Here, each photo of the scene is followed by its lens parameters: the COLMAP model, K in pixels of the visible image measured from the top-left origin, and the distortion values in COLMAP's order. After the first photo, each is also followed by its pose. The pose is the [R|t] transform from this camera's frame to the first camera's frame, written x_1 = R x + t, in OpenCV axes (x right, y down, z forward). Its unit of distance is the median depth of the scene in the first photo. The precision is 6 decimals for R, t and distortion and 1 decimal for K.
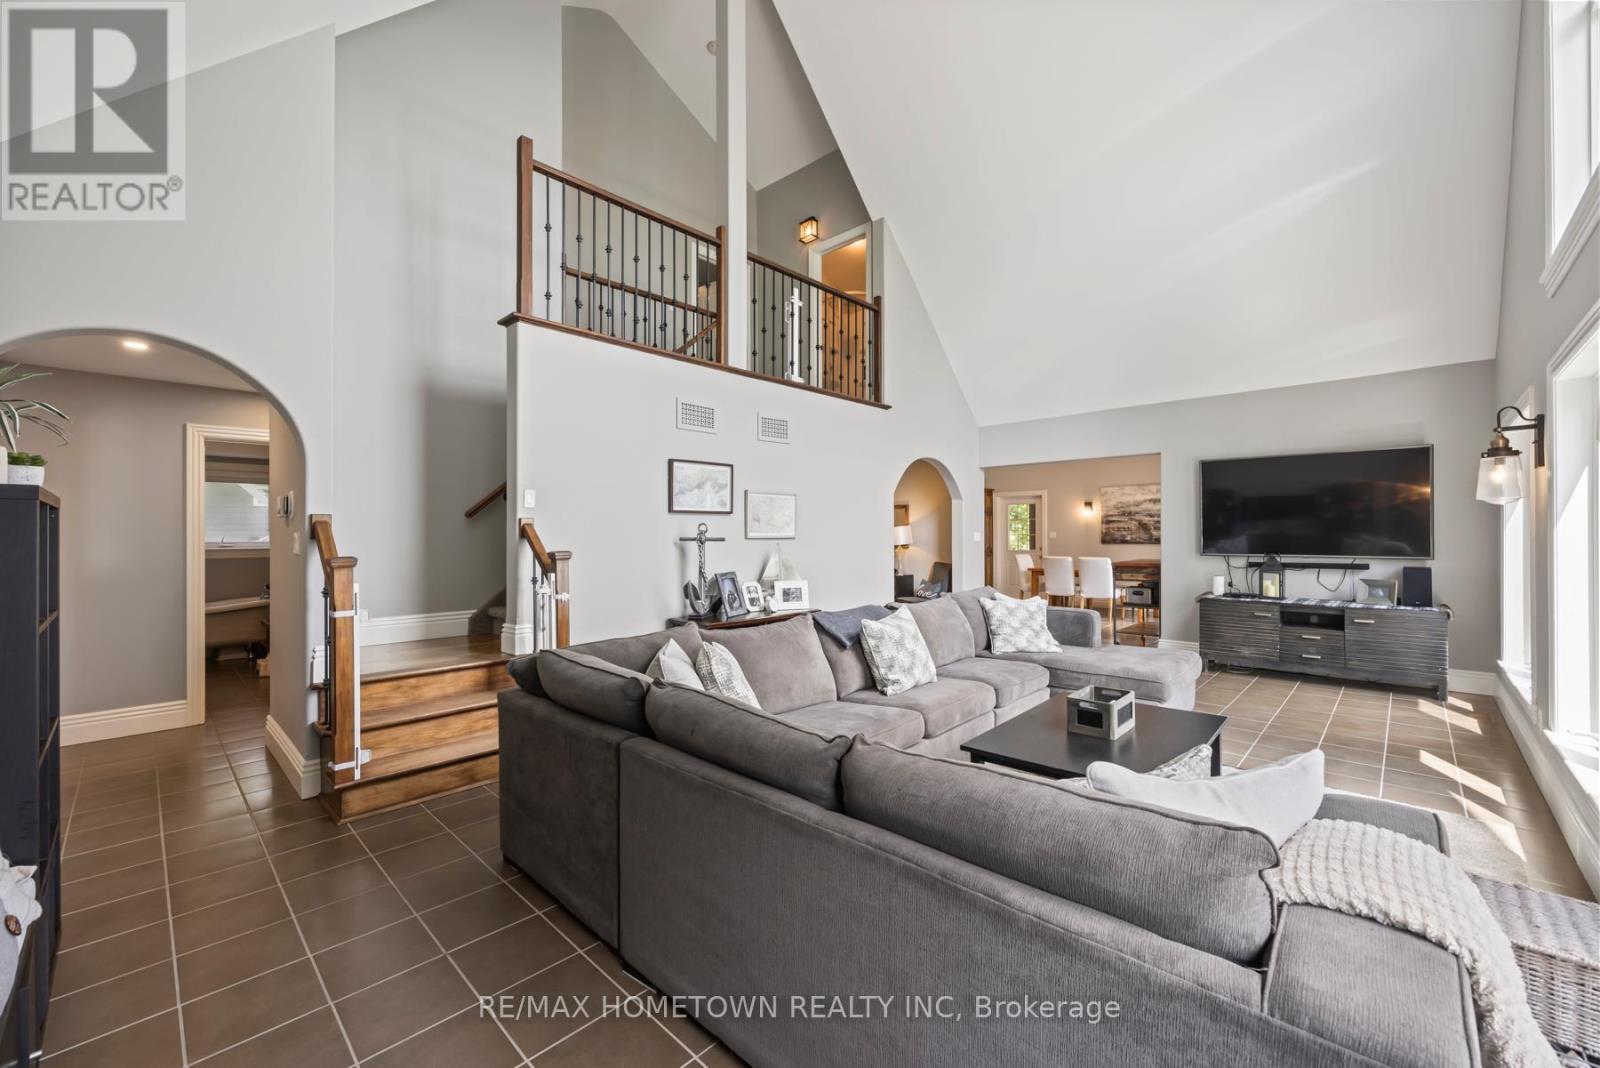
lens RADIAL K [[648.3, 0, 800.0], [0, 648.3, 534.0], [0, 0, 1]] dist [0.000102, 0.000099]
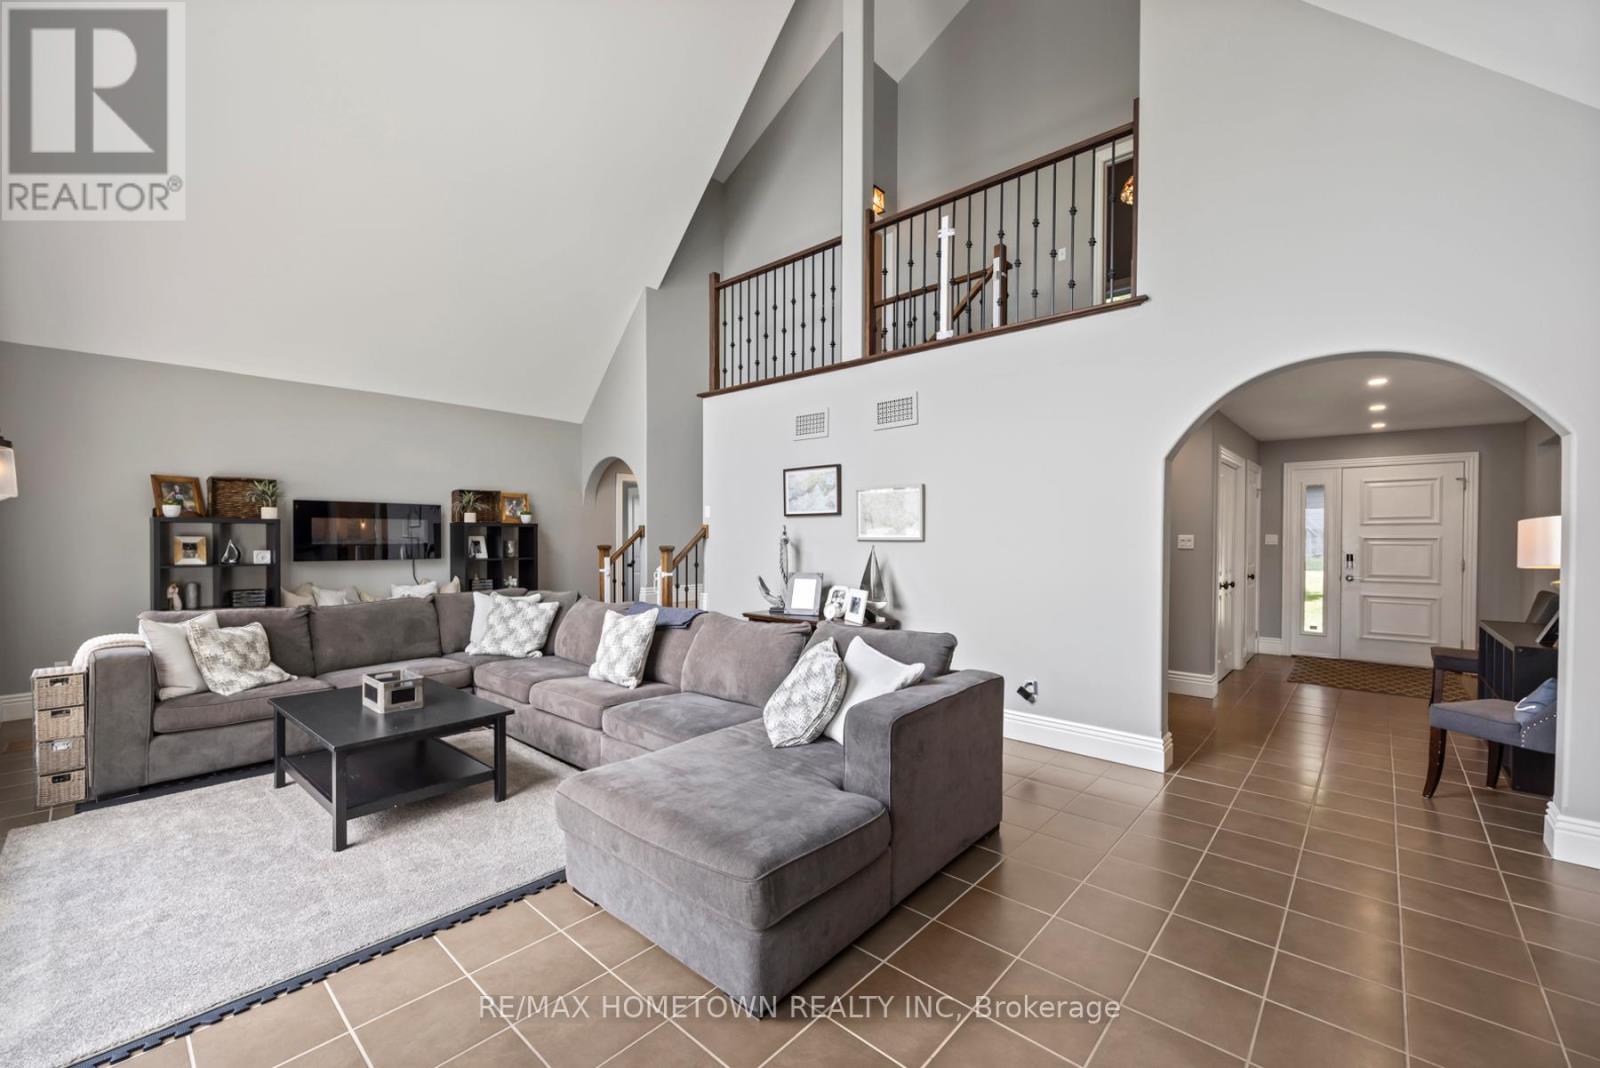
lens RADIAL K [[648.3, 0, 800.0], [0, 648.3, 534.0], [0, 0, 1]] dist [0.000102, 0.000099]
pose [[0.028163, 0.001182, -0.999603, 0.762026], [0.000220, 0.999999, 0.001189, -0.003675], [0.999603, -0.000253, 0.028163, 0.811156]]
